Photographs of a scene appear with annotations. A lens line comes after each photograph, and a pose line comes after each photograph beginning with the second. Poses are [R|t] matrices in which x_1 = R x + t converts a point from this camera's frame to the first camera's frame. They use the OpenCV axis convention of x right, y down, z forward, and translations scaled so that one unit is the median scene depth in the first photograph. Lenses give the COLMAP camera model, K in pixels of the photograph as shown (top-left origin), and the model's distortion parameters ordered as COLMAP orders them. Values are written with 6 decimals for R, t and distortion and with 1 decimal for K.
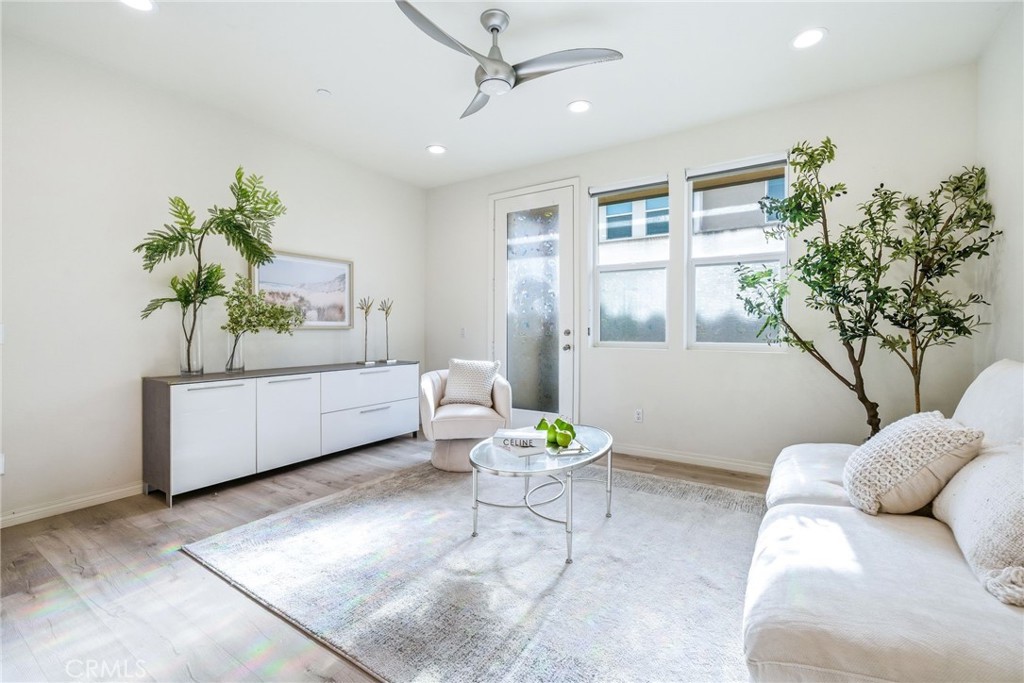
lens RADIAL K [[434.4, 0, 511.4], [0, 434.4, 338.1], [0, 0, 1]] dist [-0.009854, 0.000404]
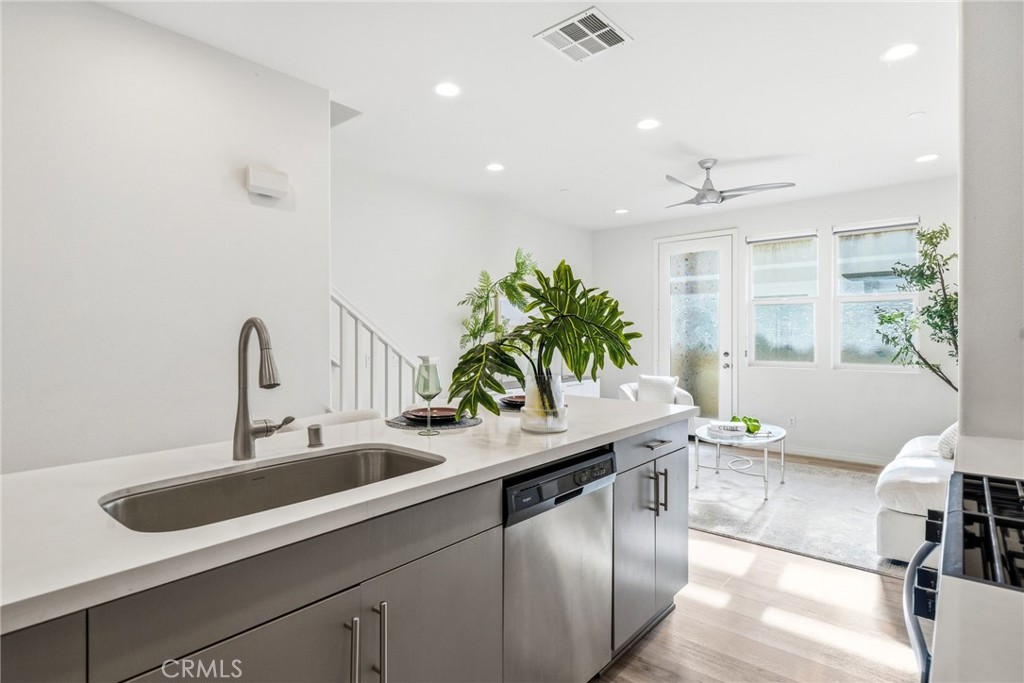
lens RADIAL K [[520.2, 0, 512.8], [0, 520.2, 338.2], [0, 0, 1]] dist [-0.000737, 0.001346]
pose [[0.990185, -0.002263, -0.139747, -0.417461], [-0.000294, 0.999833, -0.018275, -0.048319], [0.139765, 0.018136, 0.990019, -0.848982]]
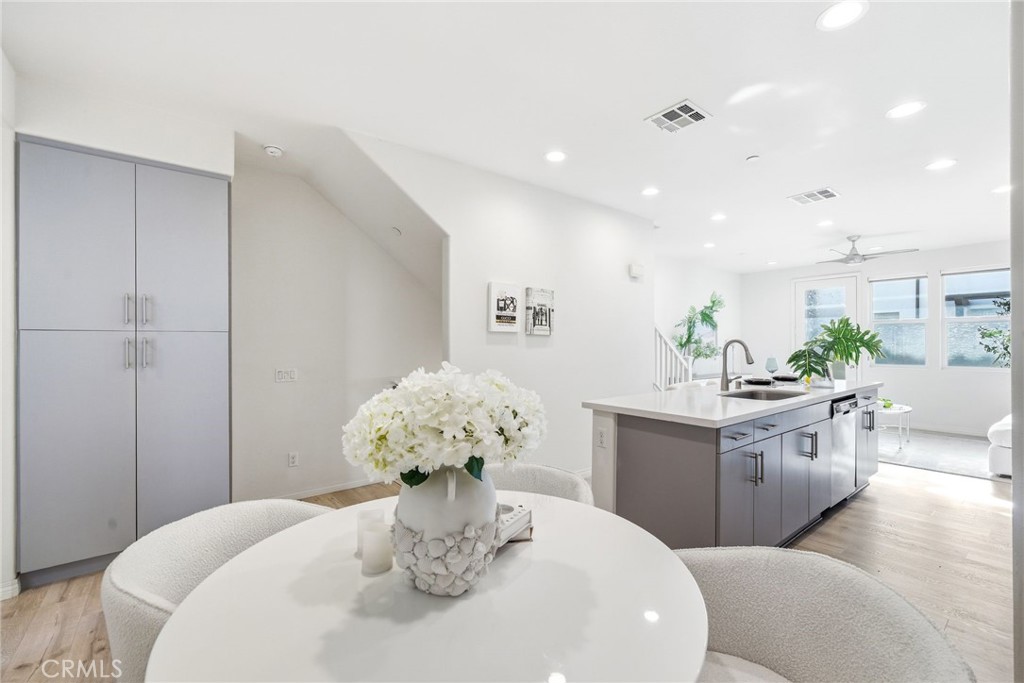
lens RADIAL K [[417.7, 0, 511.8], [0, 417.7, 344.3], [0, 0, 1]] dist [-0.001767, -0.000072]
pose [[0.941494, -0.000195, -0.337029, -0.953182], [-0.008099, 0.999698, -0.023205, -0.030500], [0.336932, 0.024577, 0.941208, -1.698625]]
